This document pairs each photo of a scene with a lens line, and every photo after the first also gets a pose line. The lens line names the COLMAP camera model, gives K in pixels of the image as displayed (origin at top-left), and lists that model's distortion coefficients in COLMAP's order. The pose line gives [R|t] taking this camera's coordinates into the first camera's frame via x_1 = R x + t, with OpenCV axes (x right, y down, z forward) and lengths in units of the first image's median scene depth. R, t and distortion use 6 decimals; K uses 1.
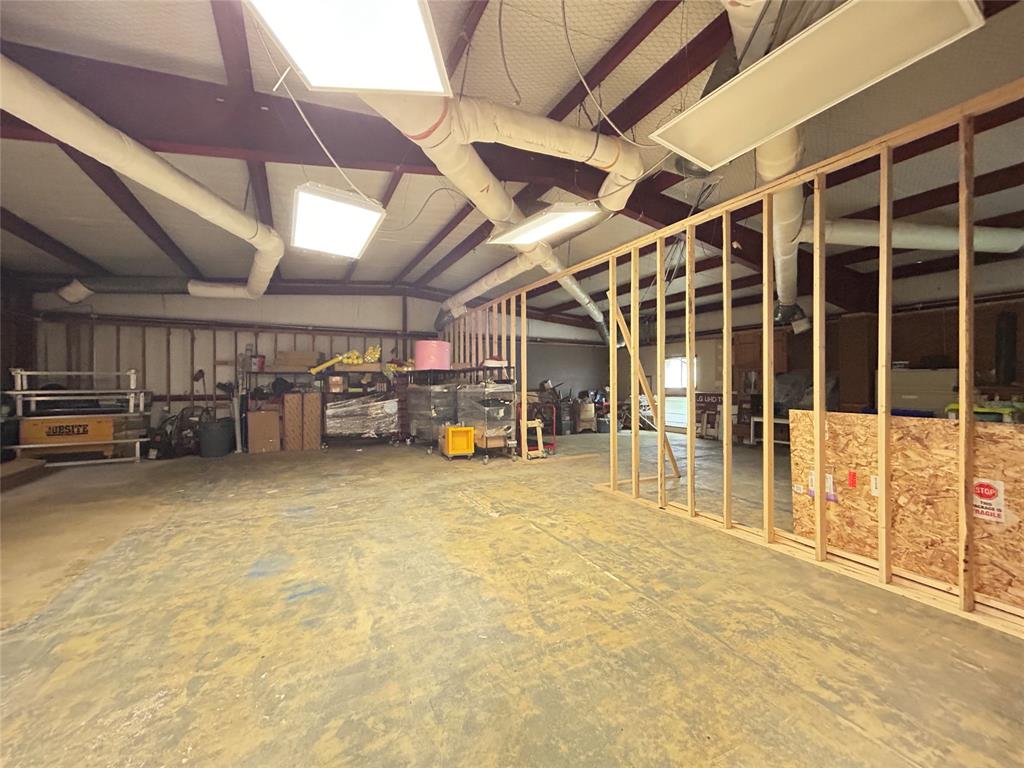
lens RADIAL K [[416.4, 0, 511.1], [0, 416.4, 383.6], [0, 0, 1]] dist [-0.000946, 0.000860]
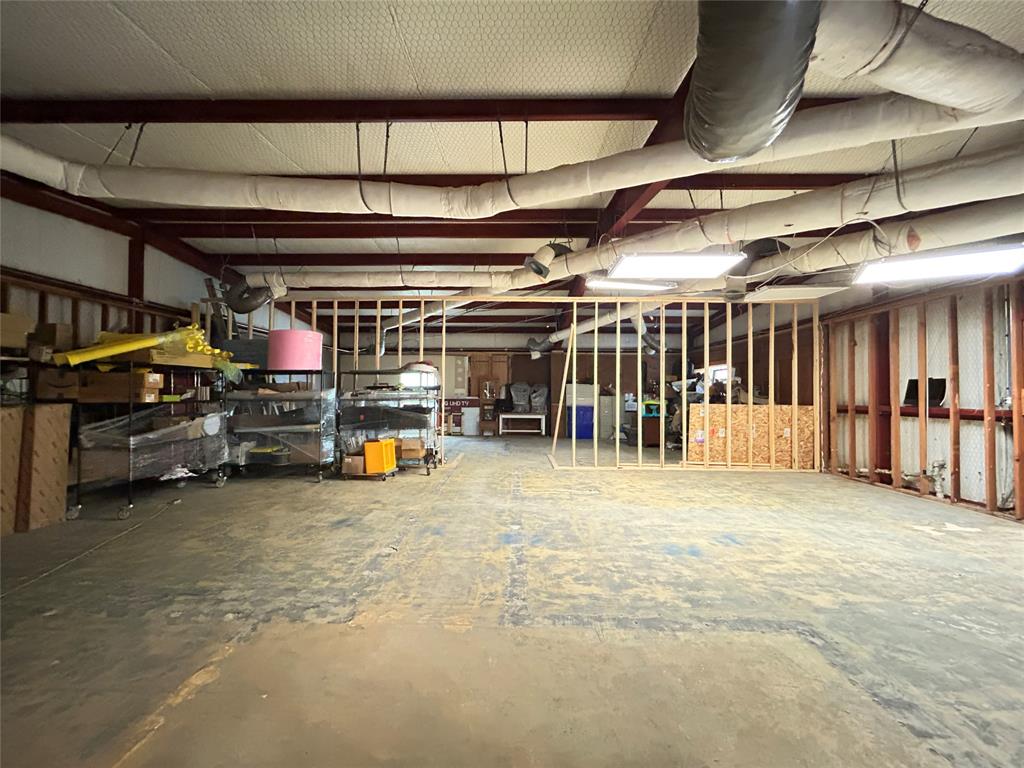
lens RADIAL K [[416.4, 0, 511.1], [0, 416.4, 383.6], [0, 0, 1]] dist [-0.000946, 0.000860]
pose [[0.466976, 0.022320, 0.883988, -1.536146], [-0.007829, 0.999747, -0.021107, 0.010174], [-0.884235, 0.002936, 0.467033, 0.739981]]
